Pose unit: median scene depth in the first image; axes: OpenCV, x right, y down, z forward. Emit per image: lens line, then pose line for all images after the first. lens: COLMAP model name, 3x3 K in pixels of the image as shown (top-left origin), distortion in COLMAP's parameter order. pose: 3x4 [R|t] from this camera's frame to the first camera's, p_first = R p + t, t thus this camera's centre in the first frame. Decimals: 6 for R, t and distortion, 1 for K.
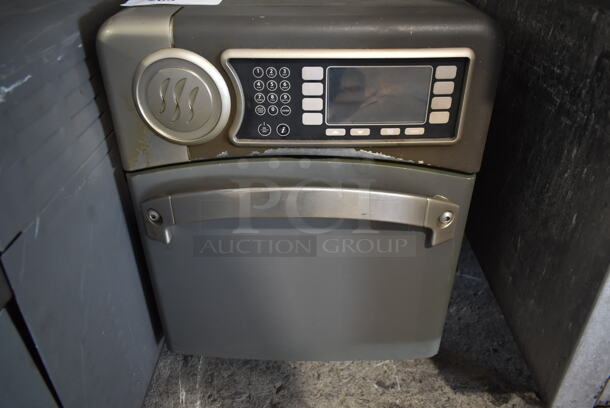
lens RADIAL K [[470.2, 0, 307.4], [0, 470.2, 205.1], [0, 0, 1]] dist [-0.026245, 0.017747]
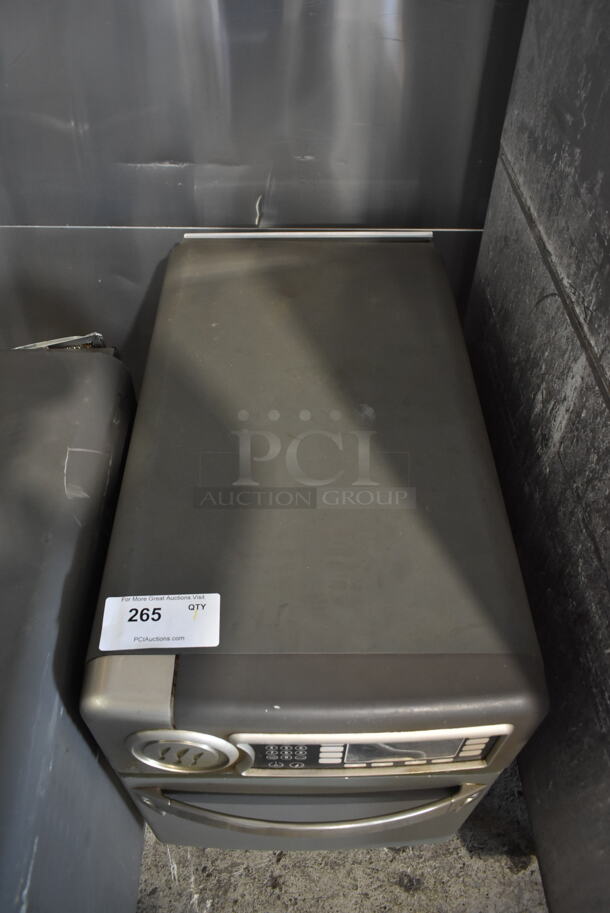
lens RADIAL K [[703.8, 0, 303.8], [0, 703.8, 462.4], [0, 0, 1]] dist [-0.026245, 0.017747]
pose [[0.999290, -0.011872, 0.035748, -0.071365], [0.000701, 0.954725, 0.297487, -0.998961], [-0.037661, -0.297251, 0.954056, -0.092679]]
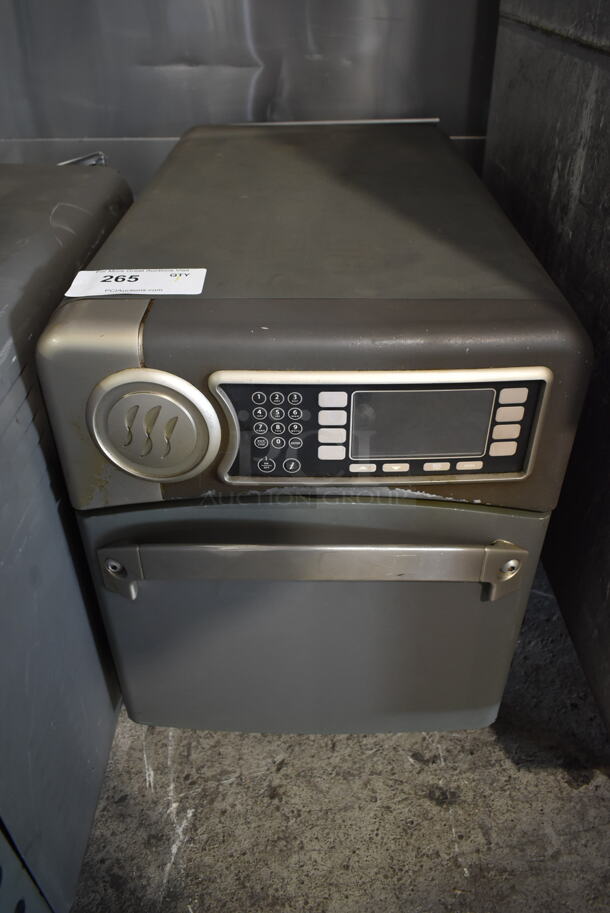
lens RADIAL K [[703.8, 0, 305.4], [0, 703.8, 459.0], [0, 0, 1]] dist [-0.026245, 0.017747]
pose [[0.999966, -0.005952, 0.005688, -0.032825], [0.005547, 0.997624, 0.068670, -0.221932], [-0.006084, -0.068636, 0.997623, -0.092006]]
